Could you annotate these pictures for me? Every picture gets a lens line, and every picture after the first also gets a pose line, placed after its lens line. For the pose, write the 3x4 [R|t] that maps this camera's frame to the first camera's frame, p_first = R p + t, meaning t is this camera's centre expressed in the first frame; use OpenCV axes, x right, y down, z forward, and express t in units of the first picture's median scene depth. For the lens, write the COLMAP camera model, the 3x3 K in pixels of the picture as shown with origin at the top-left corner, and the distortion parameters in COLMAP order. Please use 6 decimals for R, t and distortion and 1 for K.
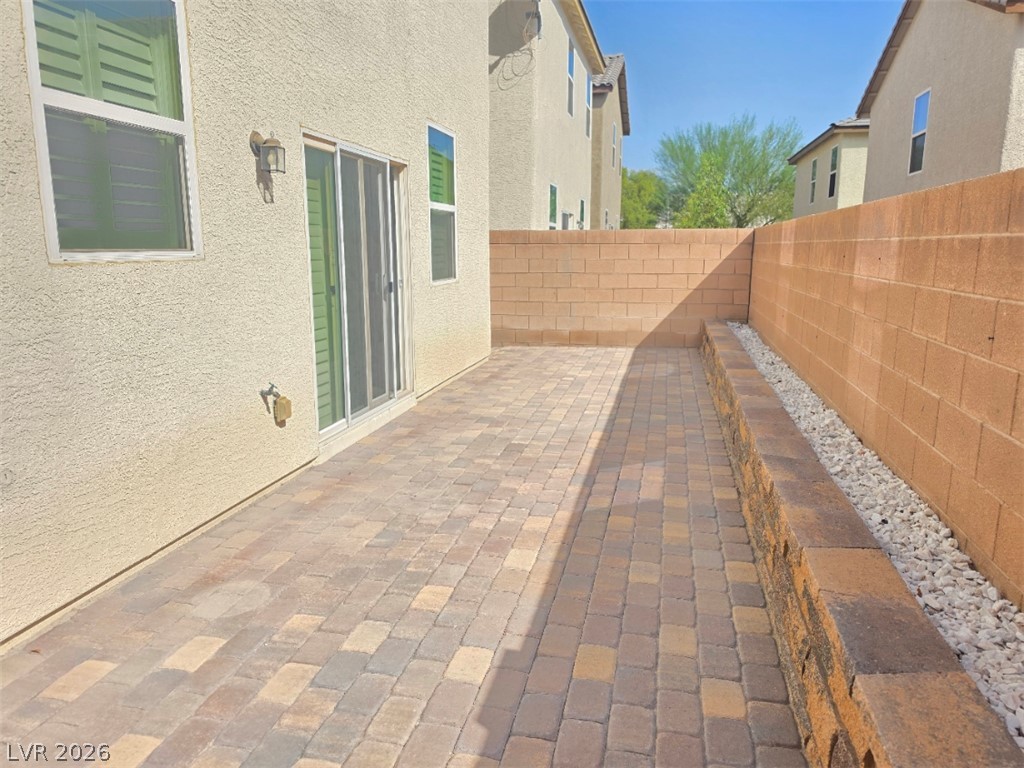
lens RADIAL K [[710.0, 0, 502.6], [0, 710.0, 385.2], [0, 0, 1]] dist [0.021953, -0.031776]
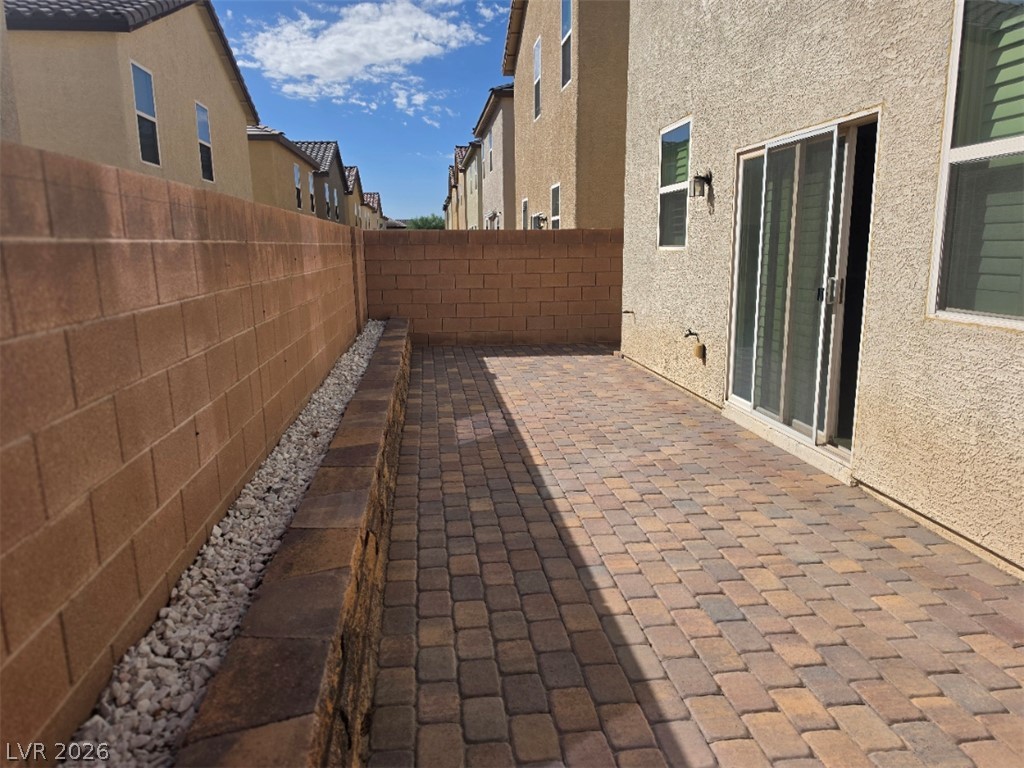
lens RADIAL K [[710.0, 0, 514.2], [0, 710.0, 380.2], [0, 0, 1]] dist [0.021953, -0.031776]
pose [[-0.938473, 0.076523, -0.336769, 0.503006], [-0.052654, 0.932039, 0.358513, -0.375218], [0.341316, 0.354187, -0.870664, 1.924038]]
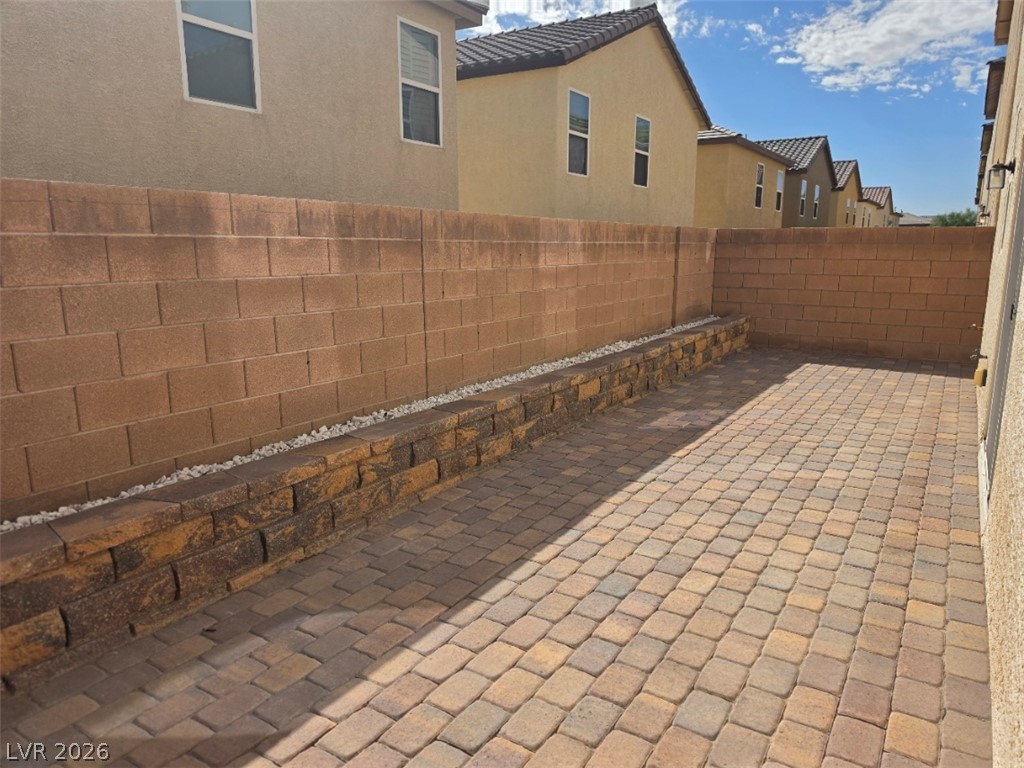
lens RADIAL K [[710.0, 0, 508.5], [0, 710.0, 389.3], [0, 0, 1]] dist [0.021953, -0.031776]
pose [[-0.944833, -0.063395, 0.321360, 0.060712], [0.062685, 0.927964, 0.367361, -0.393263], [-0.321499, 0.367240, -0.872797, 2.049182]]
